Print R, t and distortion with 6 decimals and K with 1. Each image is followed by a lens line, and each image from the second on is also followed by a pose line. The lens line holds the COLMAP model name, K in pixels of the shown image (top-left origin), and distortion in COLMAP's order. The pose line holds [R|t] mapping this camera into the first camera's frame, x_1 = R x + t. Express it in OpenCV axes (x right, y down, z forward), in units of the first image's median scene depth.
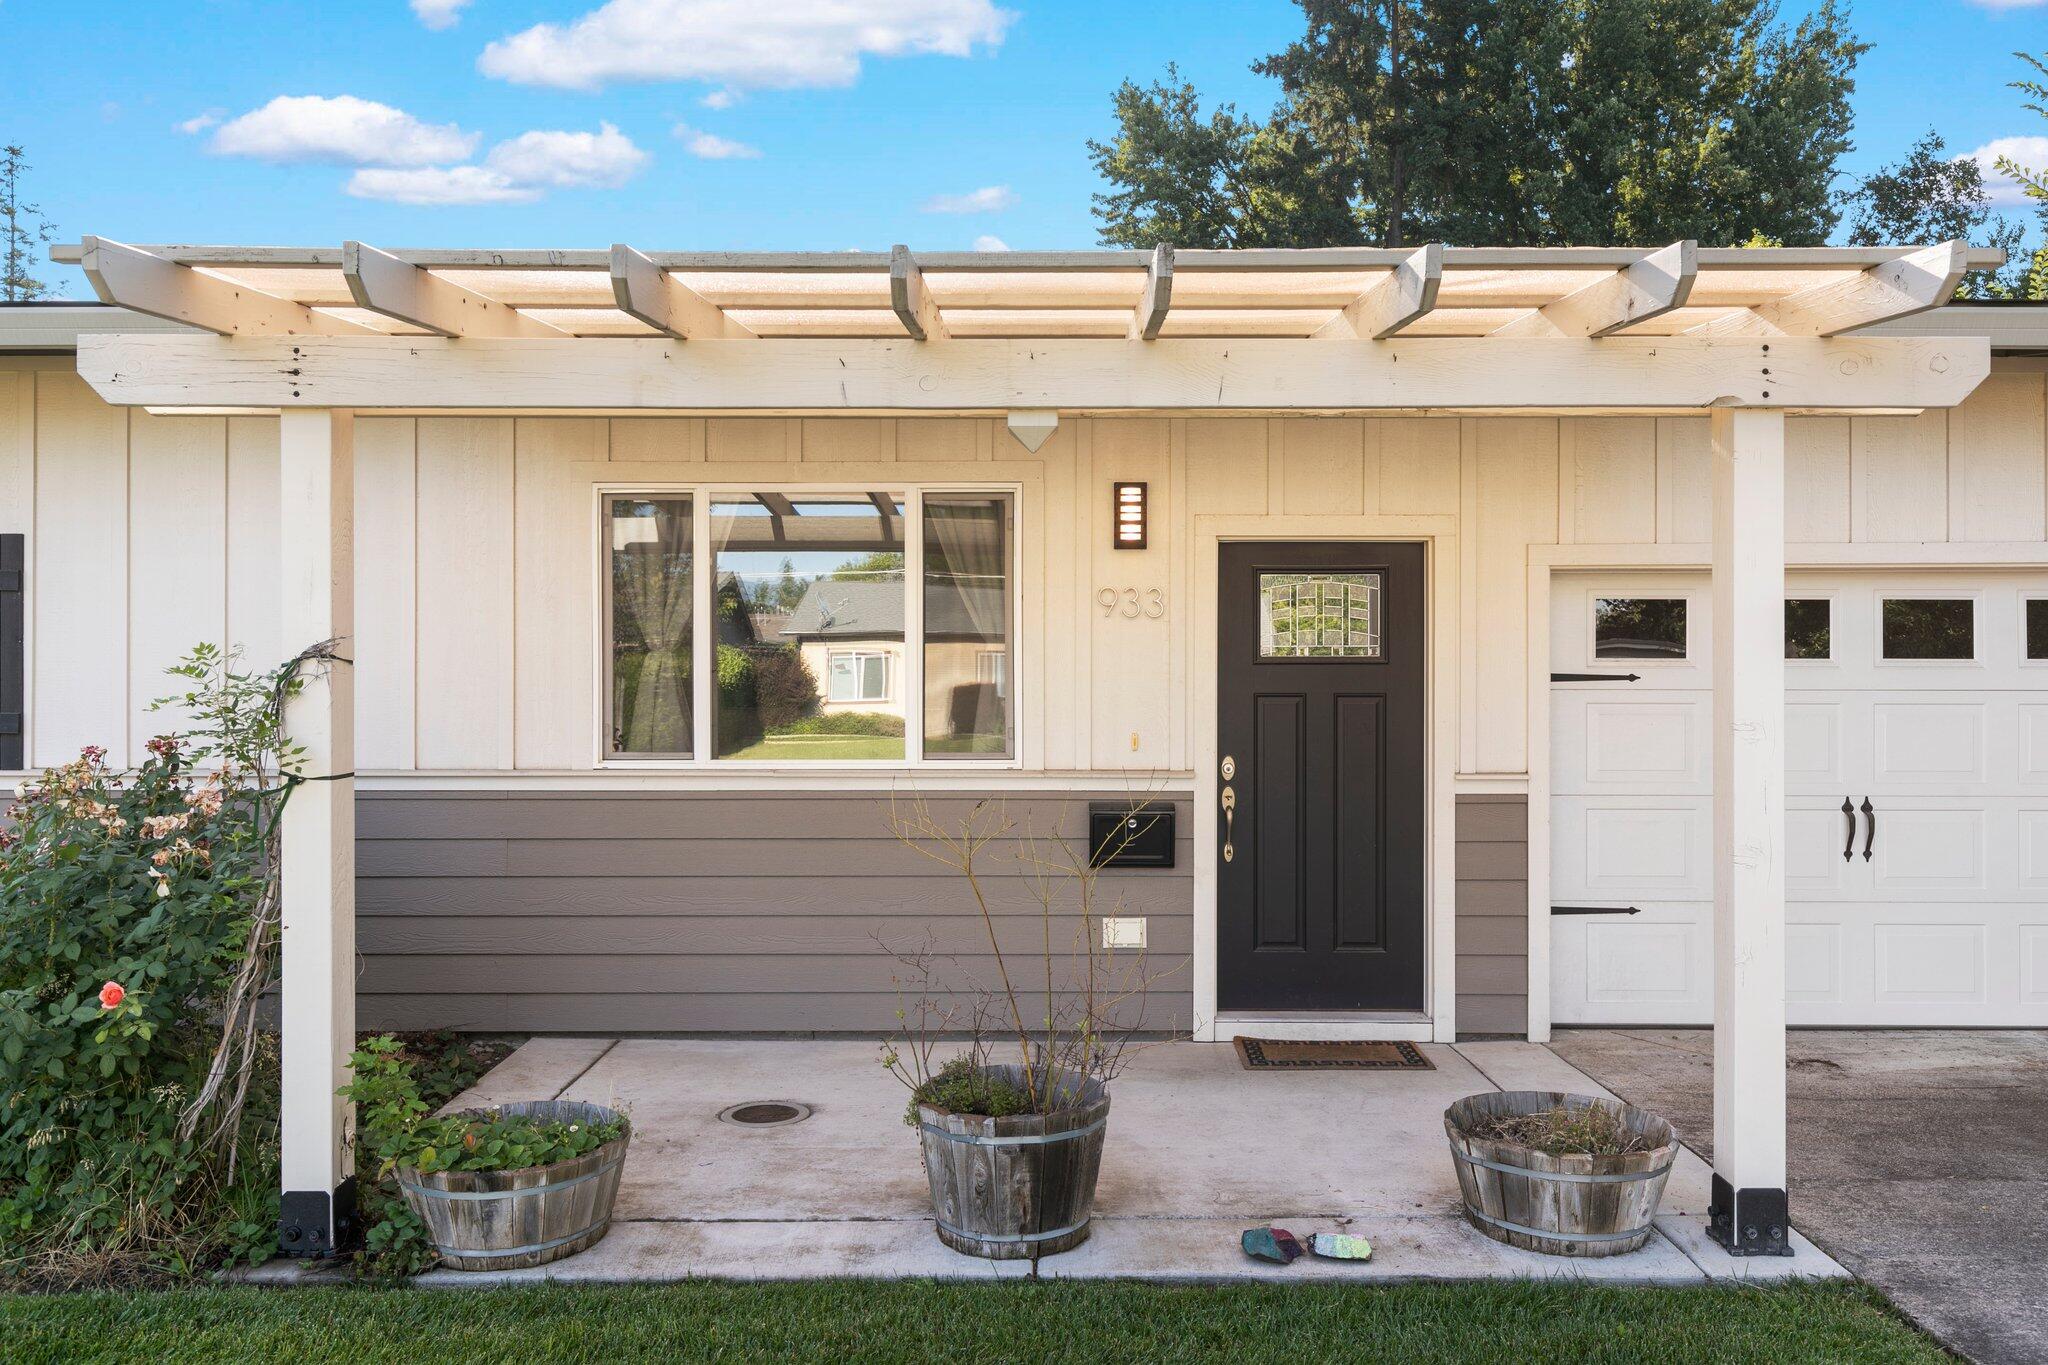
lens RADIAL K [[1459.4, 0, 1024.0], [0, 1459.4, 682.5], [0, 0, 1]] dist [-0.010850, -0.003025]
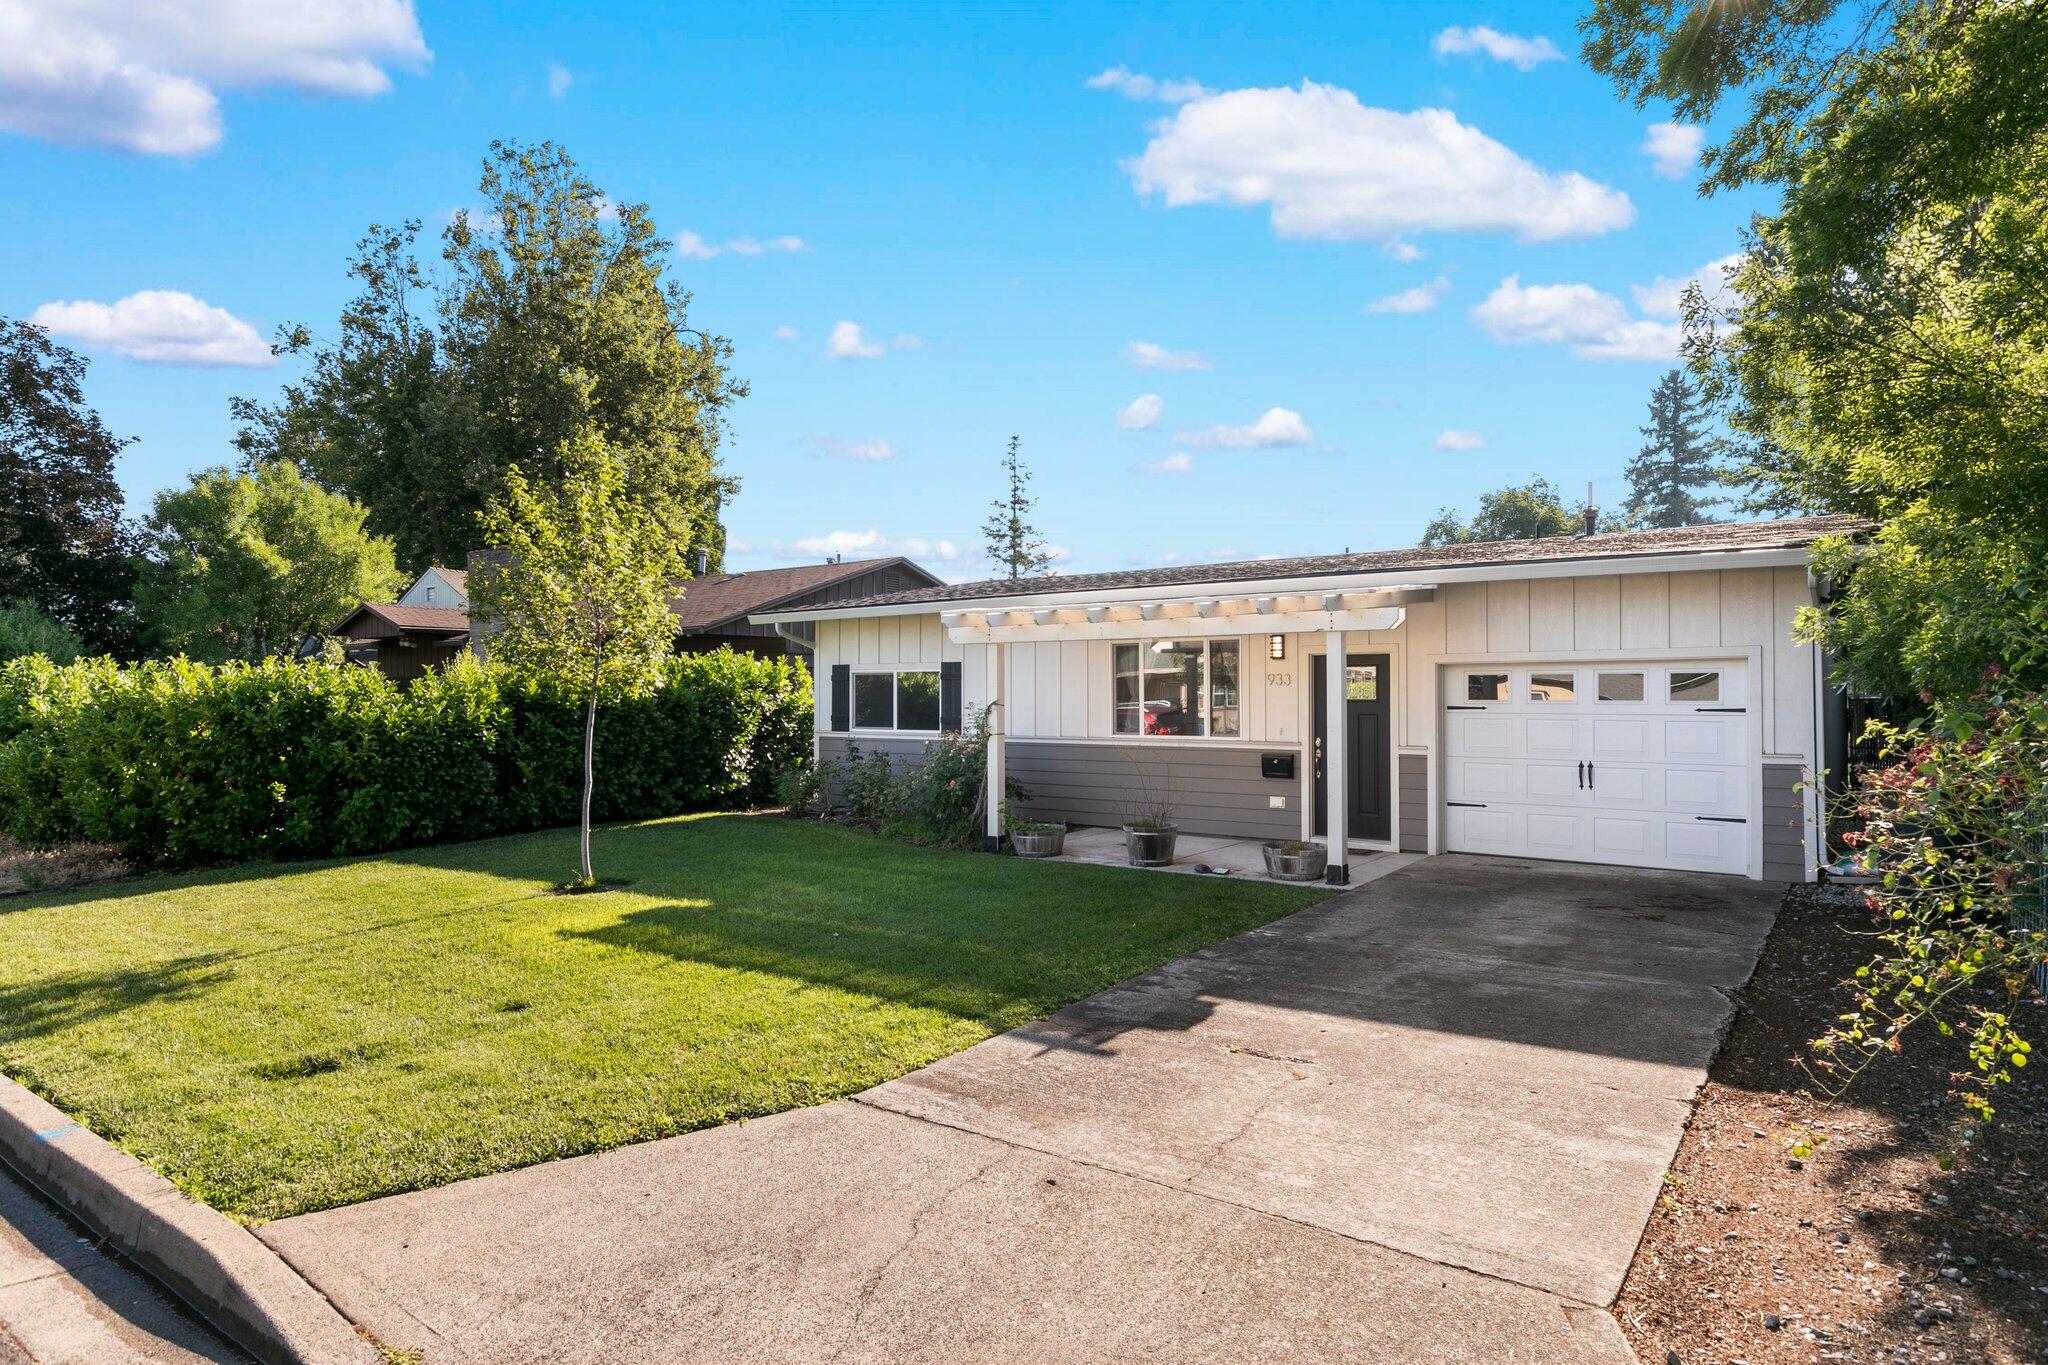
lens RADIAL K [[1207.5, 0, 1024.0], [0, 1207.5, 682.5], [0, 0, 1]] dist [0.000548, 0.000044]
pose [[0.796054, -0.008610, -0.605164, 1.047380], [0.003704, 0.999949, -0.009354, -0.030317], [0.605214, 0.005205, 0.796046, -1.056630]]
